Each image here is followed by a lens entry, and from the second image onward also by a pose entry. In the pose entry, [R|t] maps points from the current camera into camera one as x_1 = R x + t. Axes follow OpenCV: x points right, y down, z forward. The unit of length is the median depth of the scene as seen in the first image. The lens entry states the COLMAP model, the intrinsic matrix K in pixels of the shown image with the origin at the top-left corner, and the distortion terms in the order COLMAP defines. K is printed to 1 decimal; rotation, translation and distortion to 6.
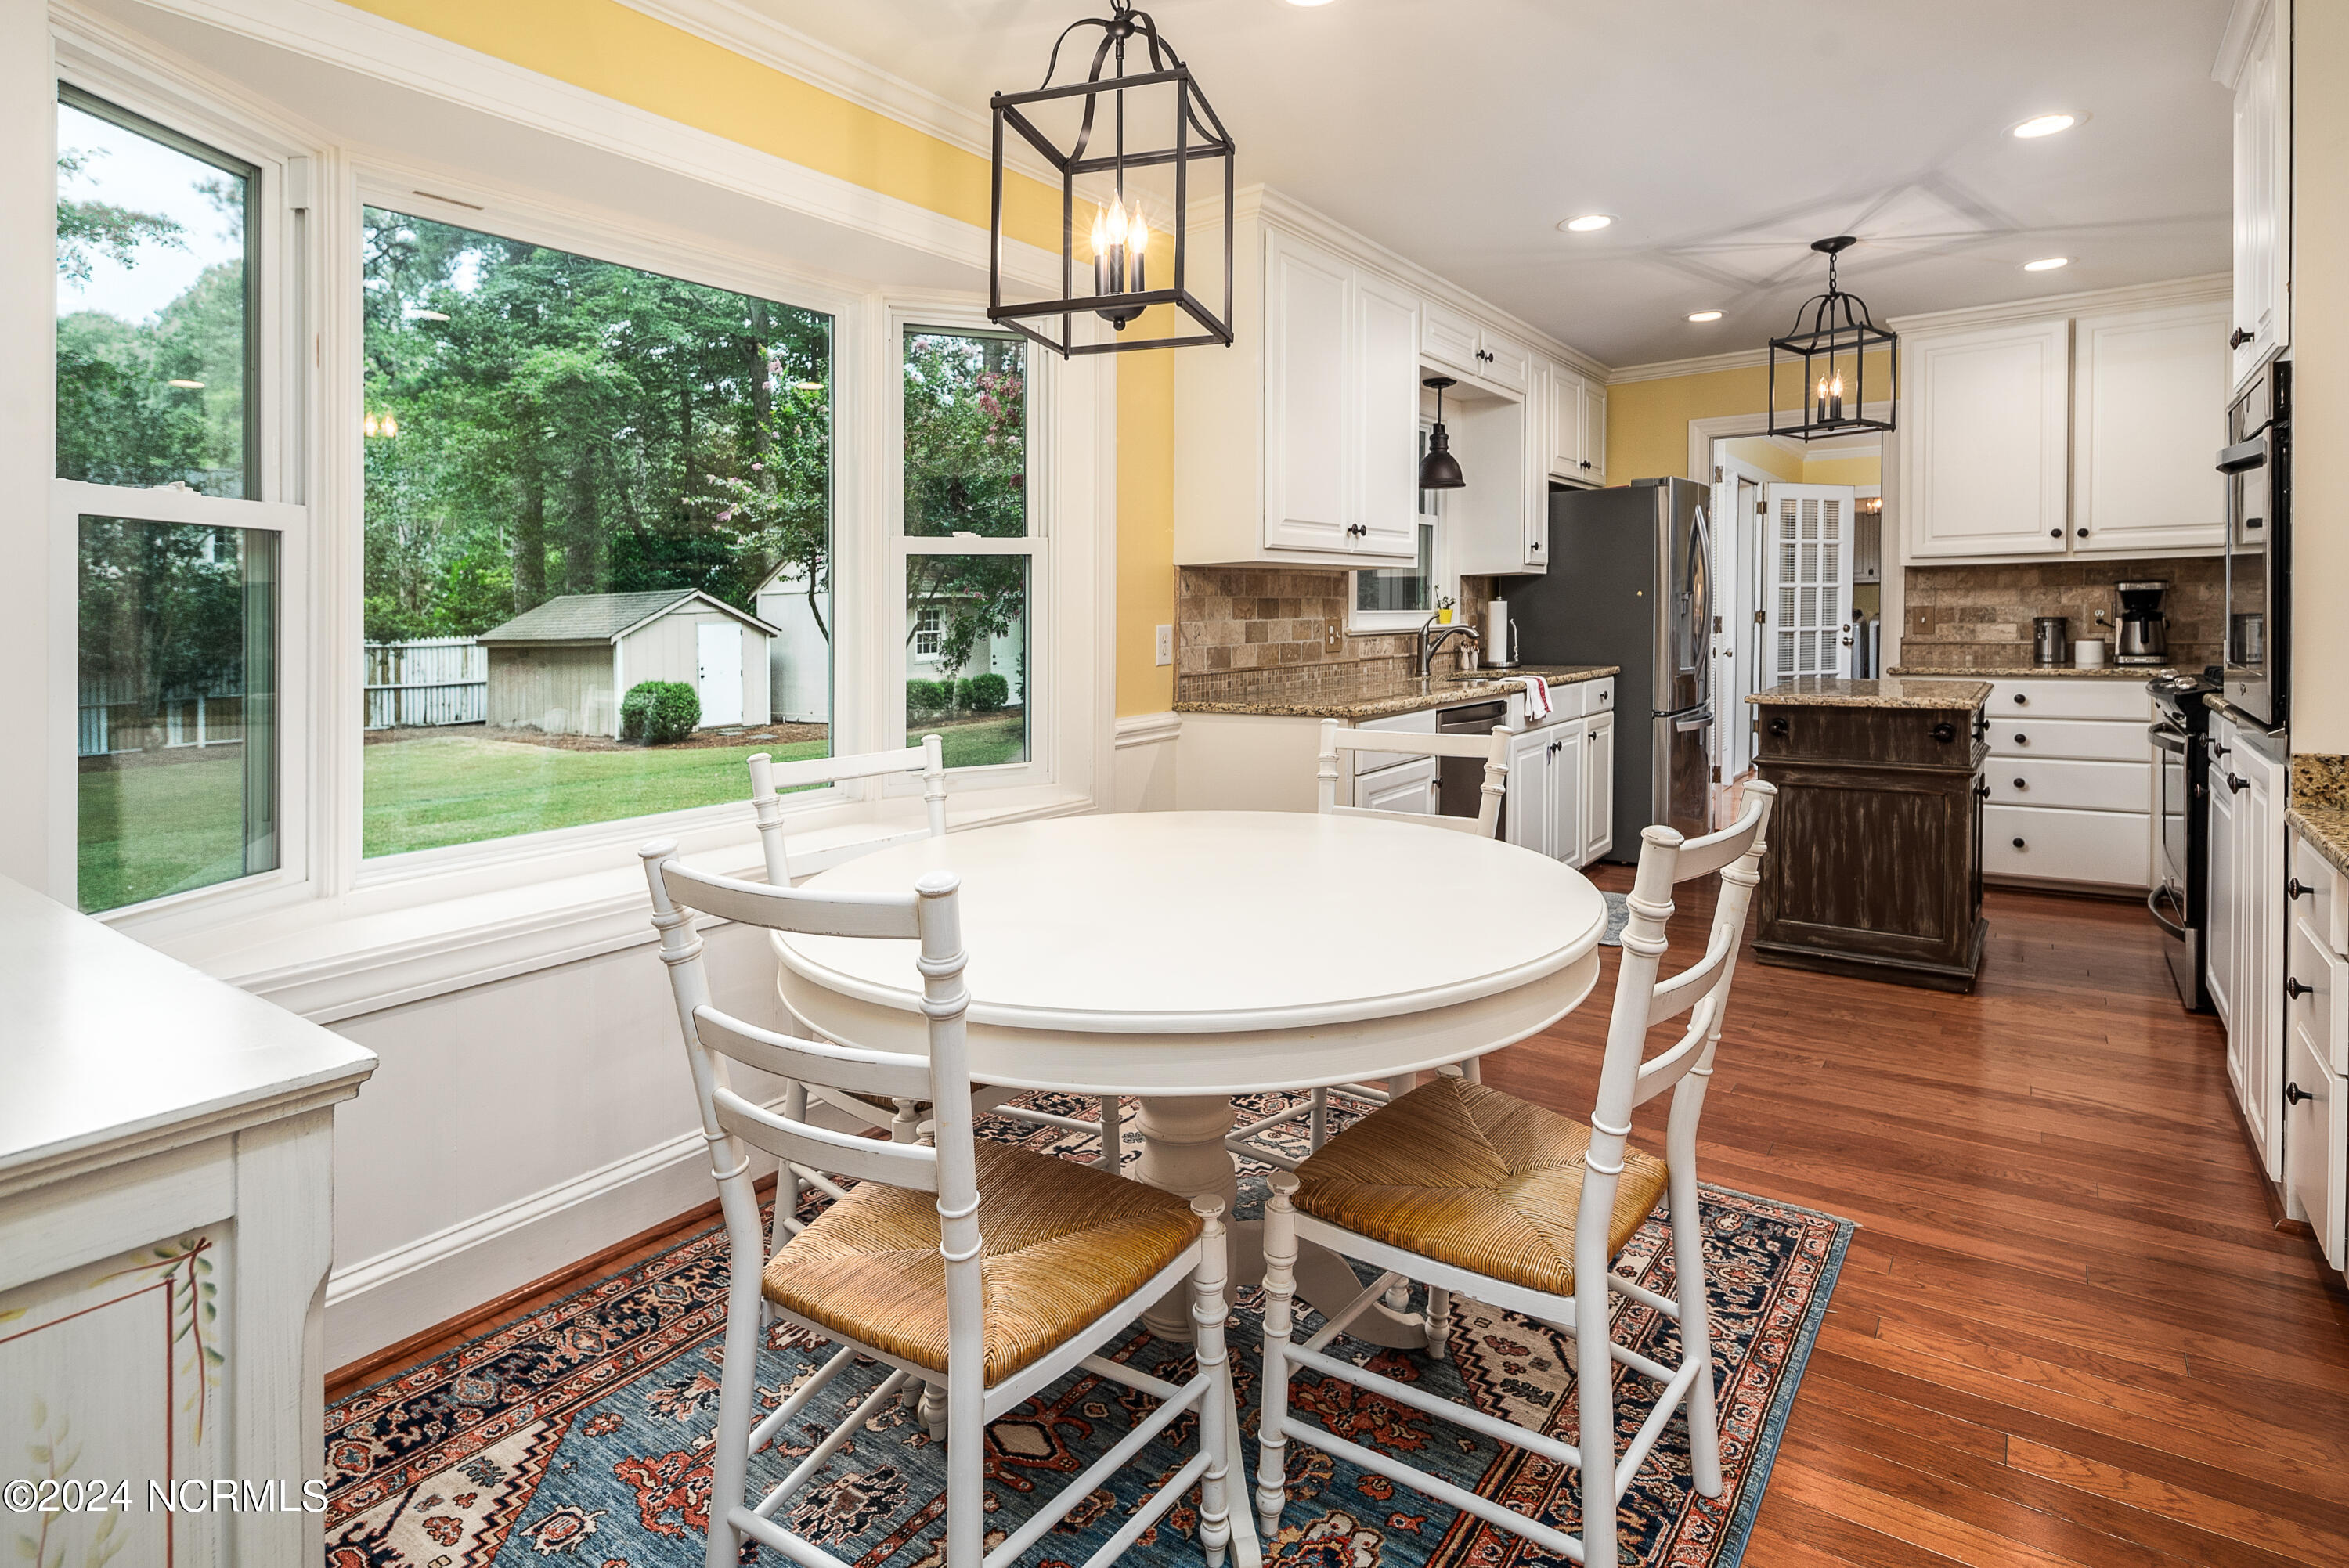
lens RADIAL K [[1195.1, 0, 1195.8], [0, 1195.1, 681.1], [0, 0, 1]] dist [0.000763, -0.000884]
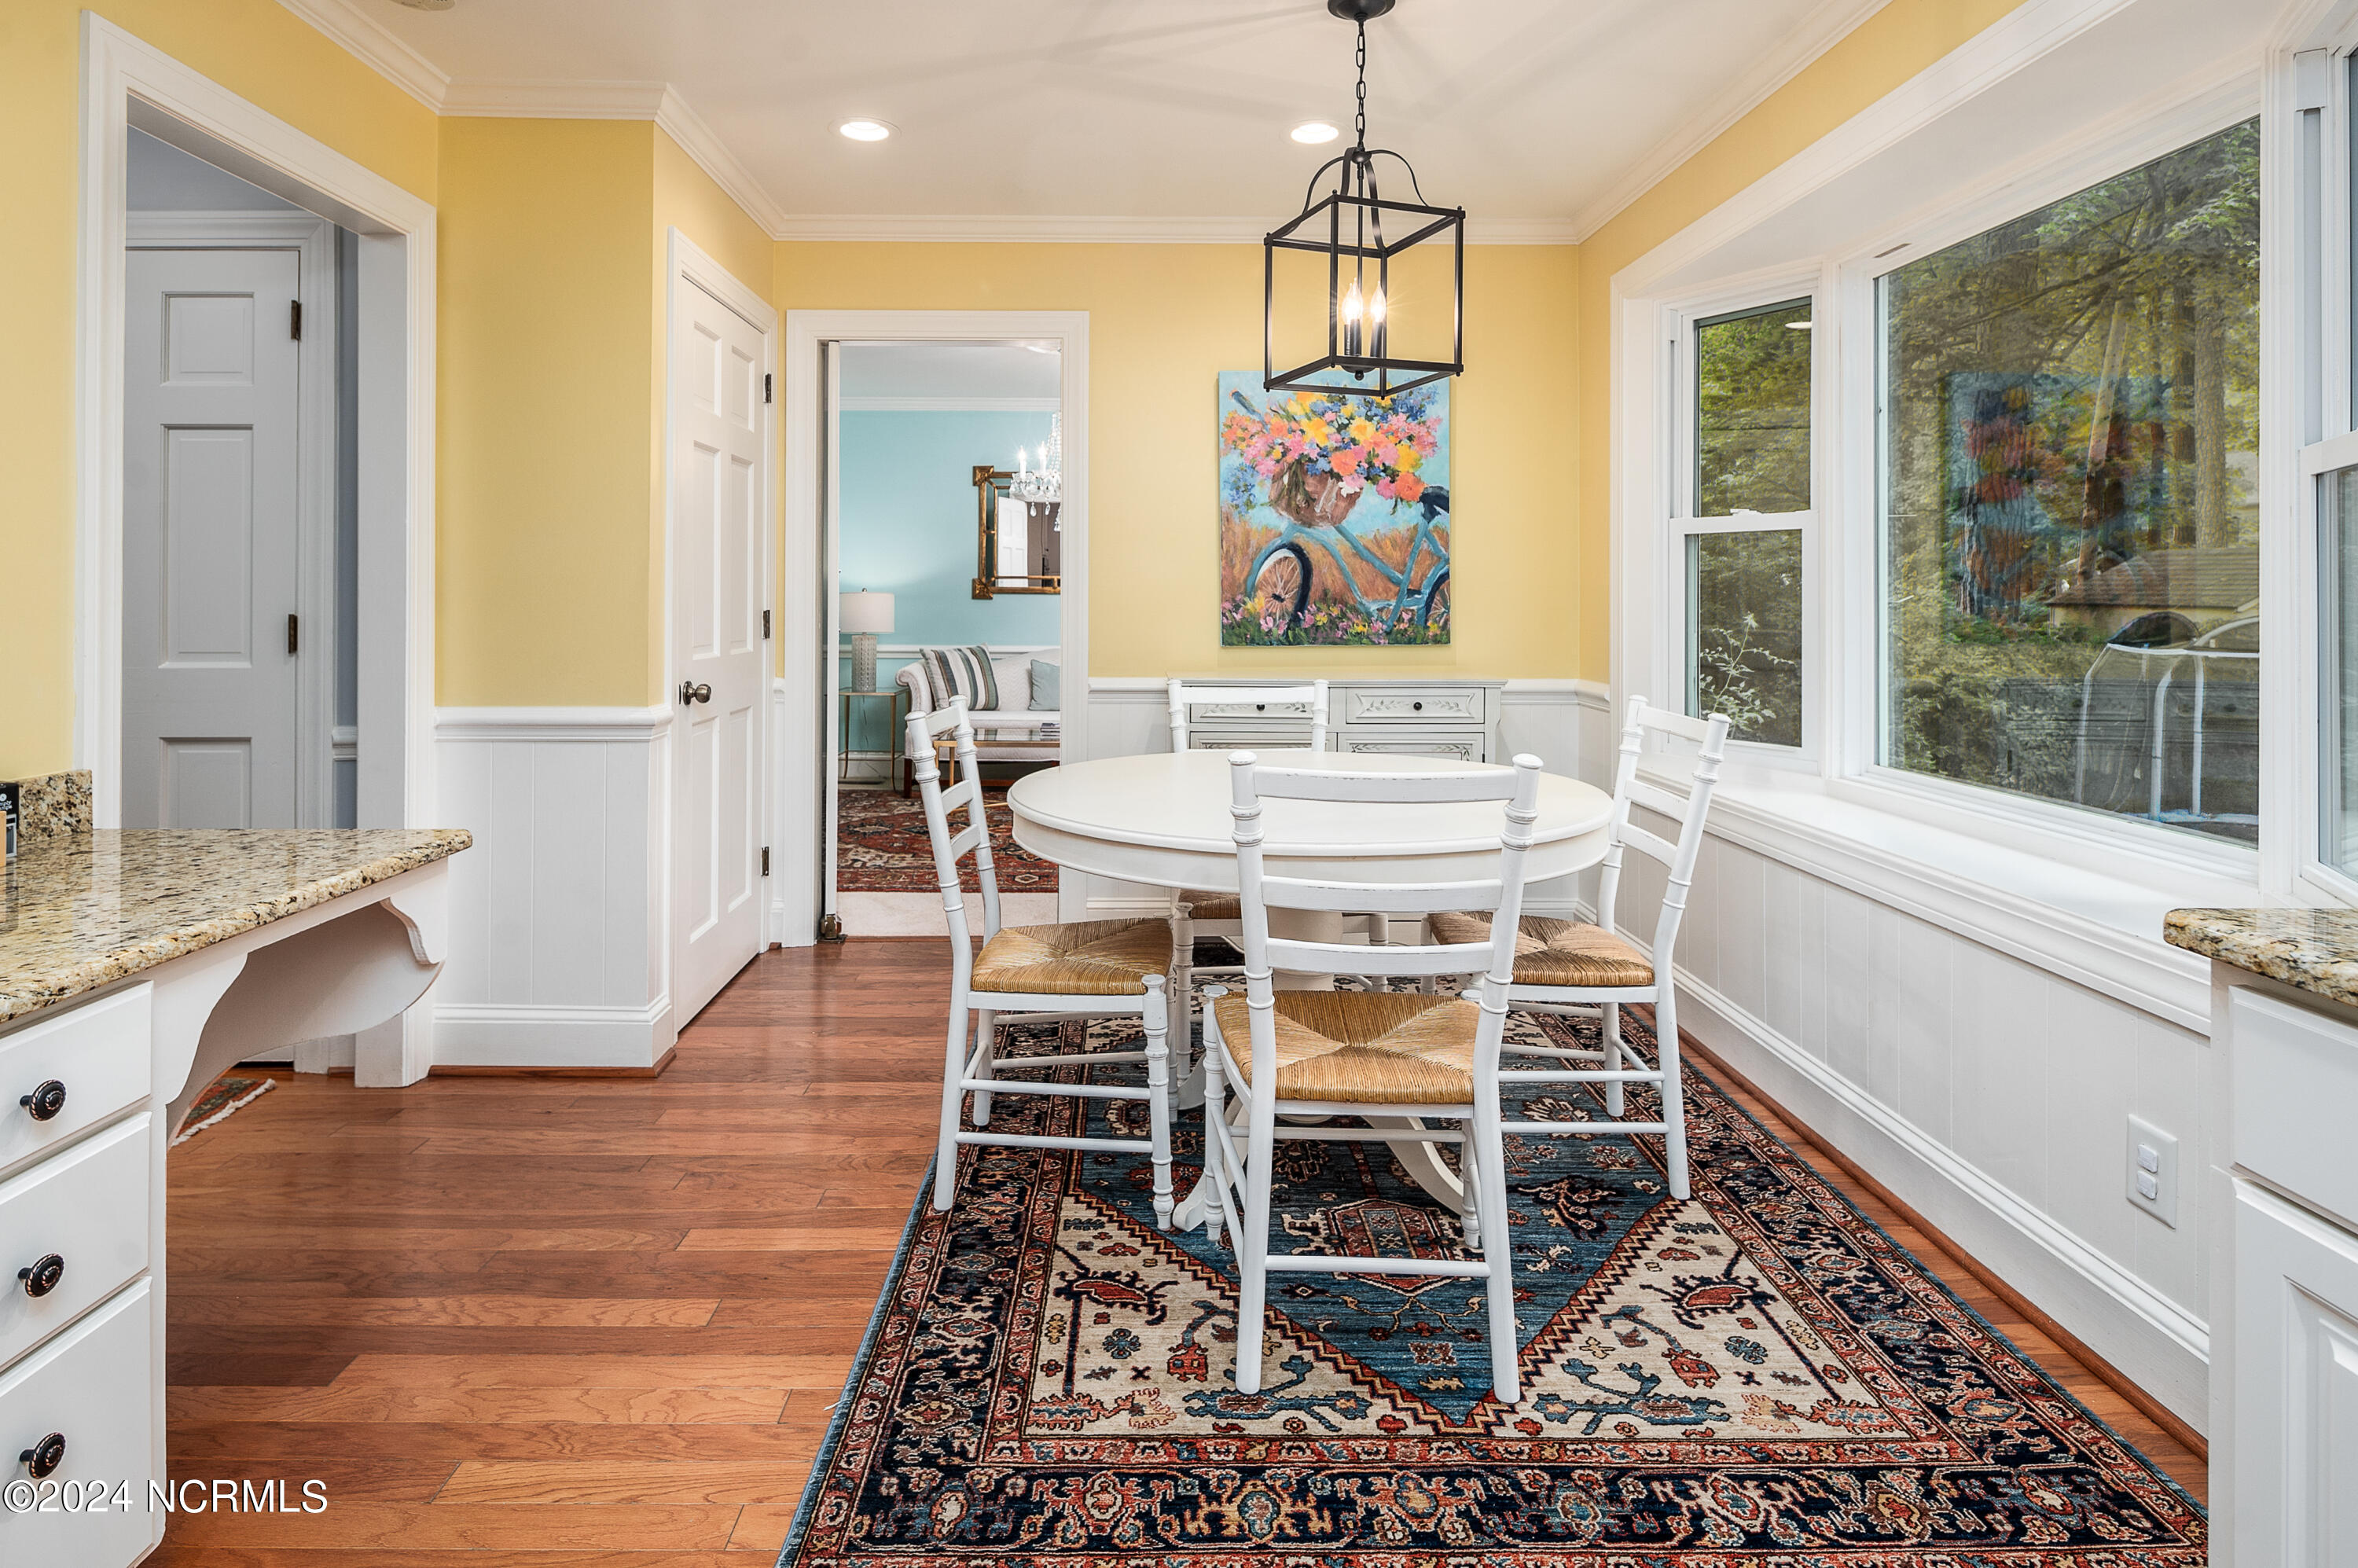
lens RADIAL K [[1180.6, 0, 1149.4], [0, 1180.6, 591.6], [0, 0, 1]] dist [0.000398, -0.001299]
pose [[-0.806019, 0.011028, -0.591787, 0.342874], [-0.021500, 0.998621, 0.047892, -0.043292], [0.591499, 0.051325, -0.804671, 0.727679]]
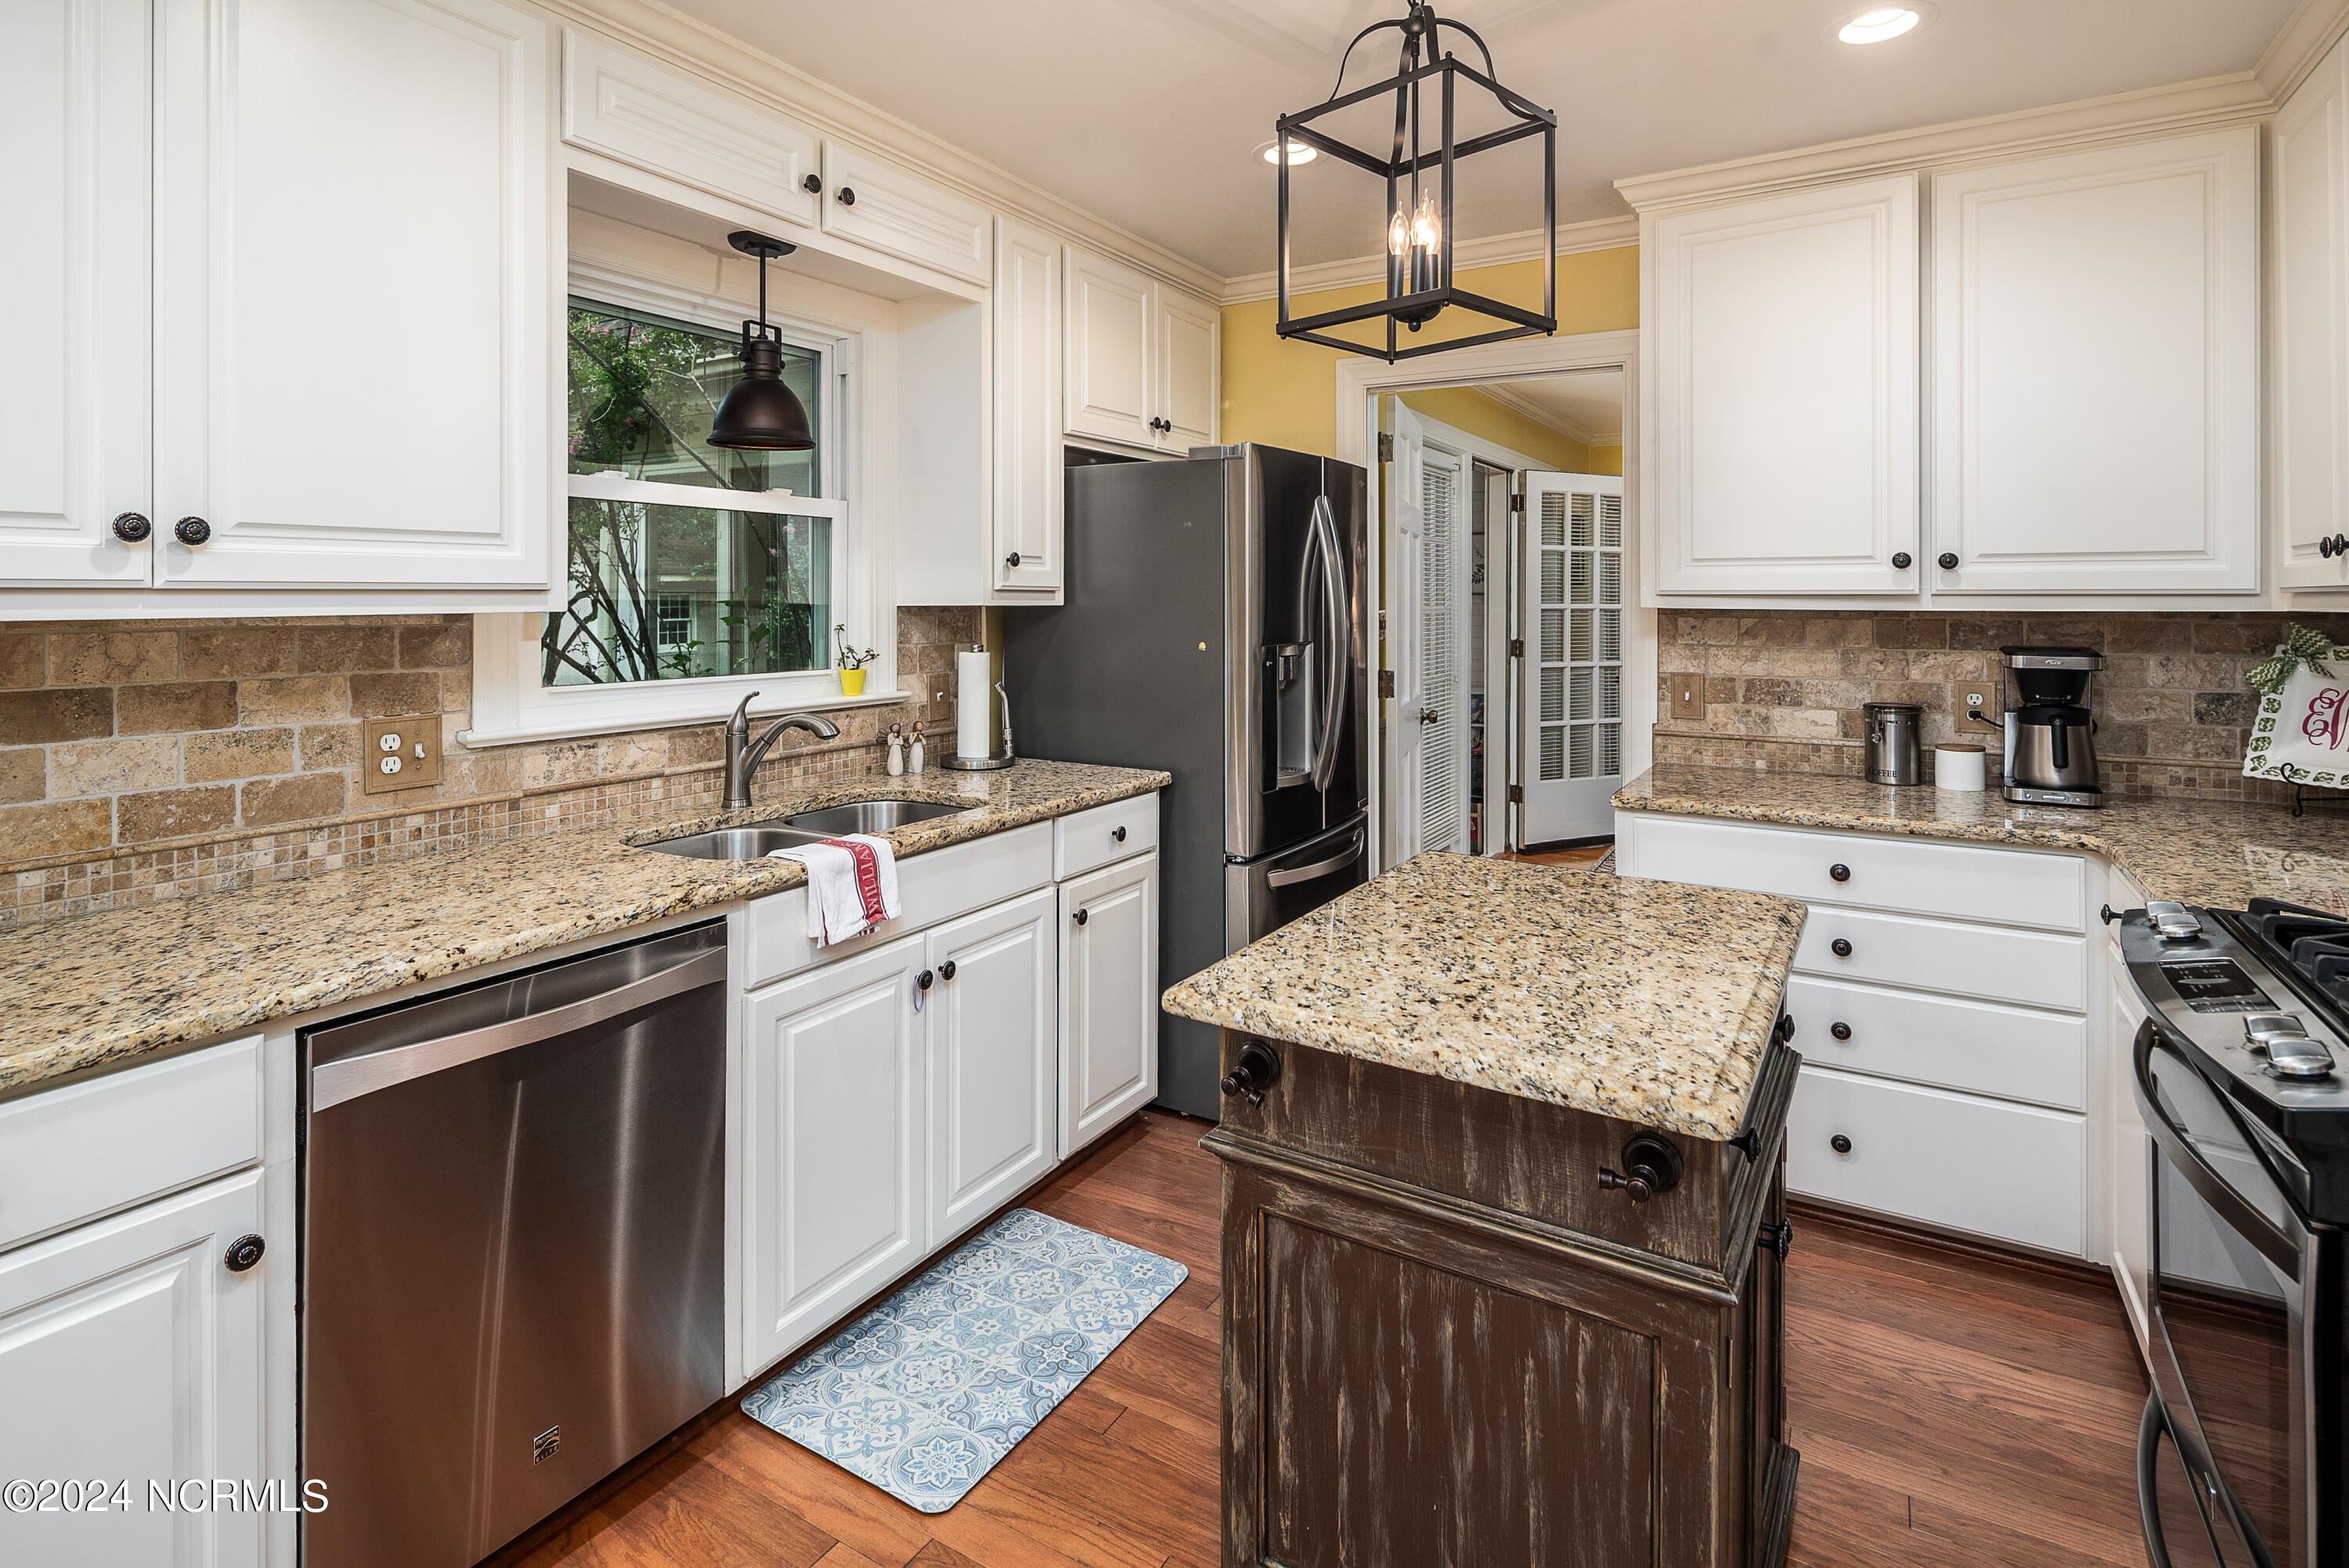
lens RADIAL K [[1176.0, 0, 1145.1], [0, 1176.0, 592.4], [0, 0, 1]] dist [0.000398, -0.001299]
pose [[0.997121, 0.021978, 0.072570, 0.331110], [-0.017850, 0.998212, -0.057042, -0.072502], [-0.073694, 0.055583, 0.995731, 0.485158]]
